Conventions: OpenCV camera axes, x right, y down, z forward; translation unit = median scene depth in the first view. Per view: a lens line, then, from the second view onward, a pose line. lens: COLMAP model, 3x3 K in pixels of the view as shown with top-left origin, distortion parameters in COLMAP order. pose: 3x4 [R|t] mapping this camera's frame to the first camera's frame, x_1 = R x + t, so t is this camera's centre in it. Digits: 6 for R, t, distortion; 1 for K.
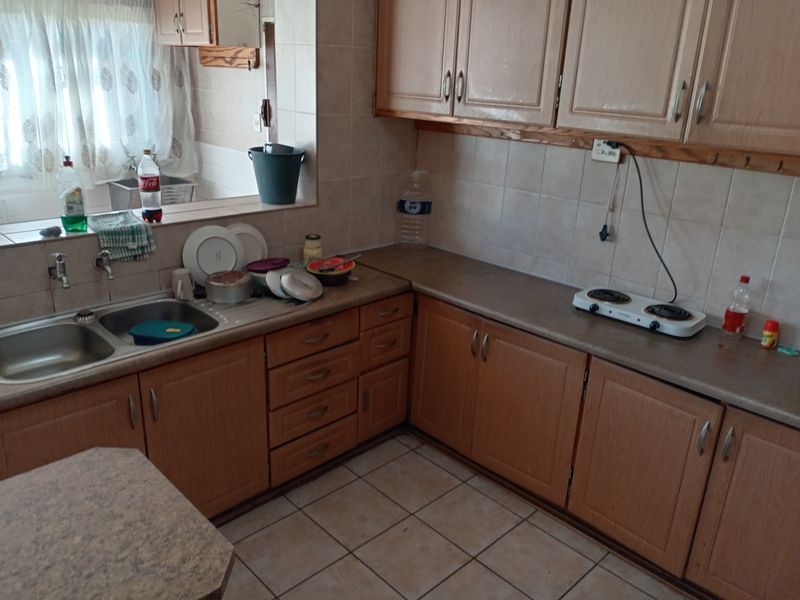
lens RADIAL K [[630.9, 0, 391.9], [0, 630.9, 297.5], [0, 0, 1]] dist [0.045996, -0.092475]
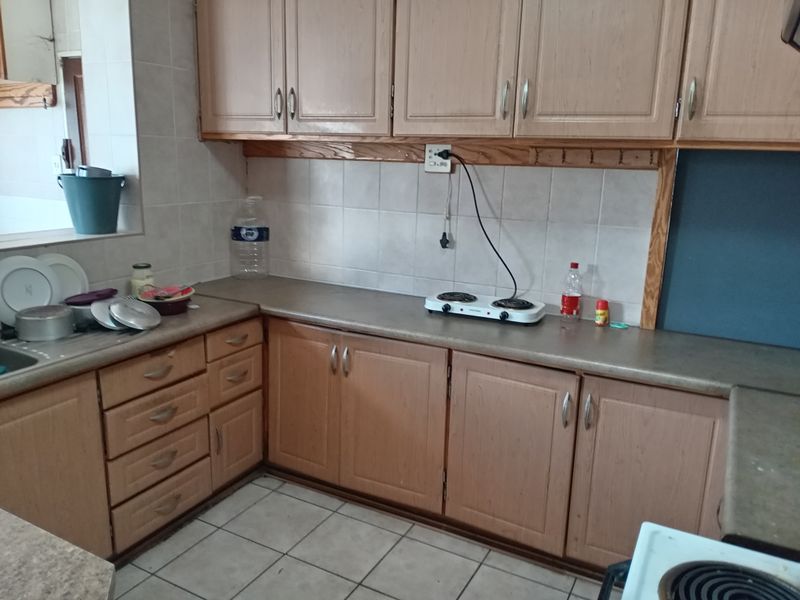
lens RADIAL K [[630.9, 0, 394.5], [0, 630.9, 299.8], [0, 0, 1]] dist [0.045996, -0.092475]
pose [[0.952875, -0.079731, 0.292697, -0.057165], [0.111275, 0.989454, -0.092728, 0.085137], [-0.282217, 0.120929, 0.951698, 0.047069]]
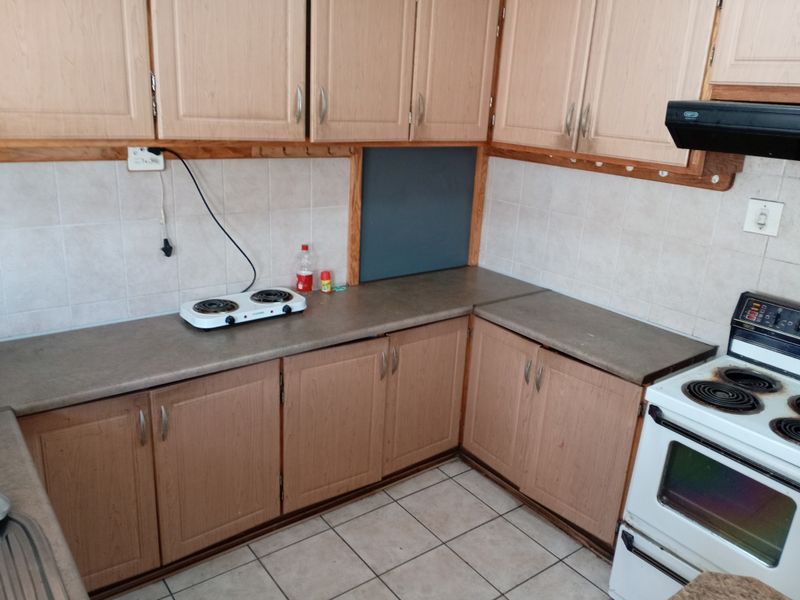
lens RADIAL K [[630.9, 0, 401.1], [0, 630.9, 298.3], [0, 0, 1]] dist [0.045996, -0.092475]
pose [[0.108724, -0.334425, 0.936130, -0.516339], [0.286989, 0.912173, 0.292535, -0.211471], [-0.951744, 0.236854, 0.195152, 0.538543]]
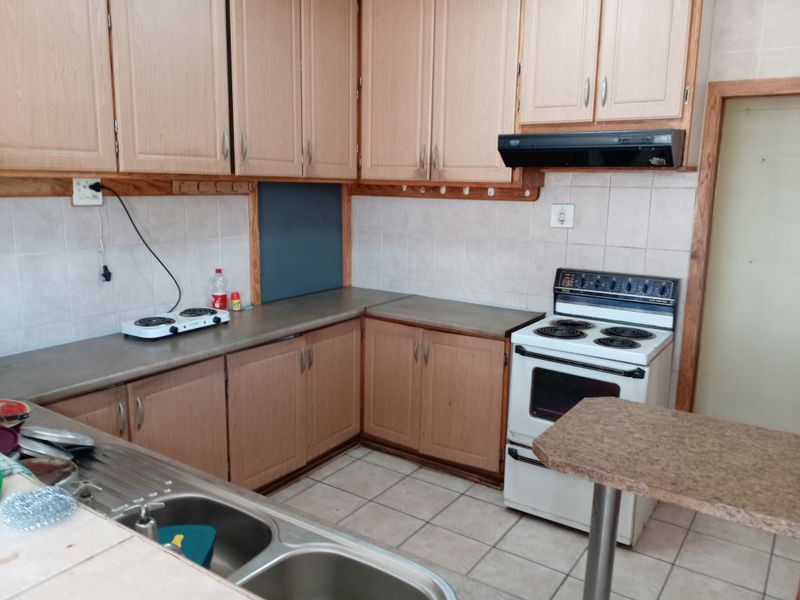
lens RADIAL K [[630.9, 0, 405.3], [0, 630.9, 295.2], [0, 0, 1]] dist [0.045996, -0.092475]
pose [[-0.219794, -0.212748, 0.952066, -0.774827], [0.303778, 0.912483, 0.274033, -0.209949], [-0.927043, 0.349448, -0.135930, 0.726653]]
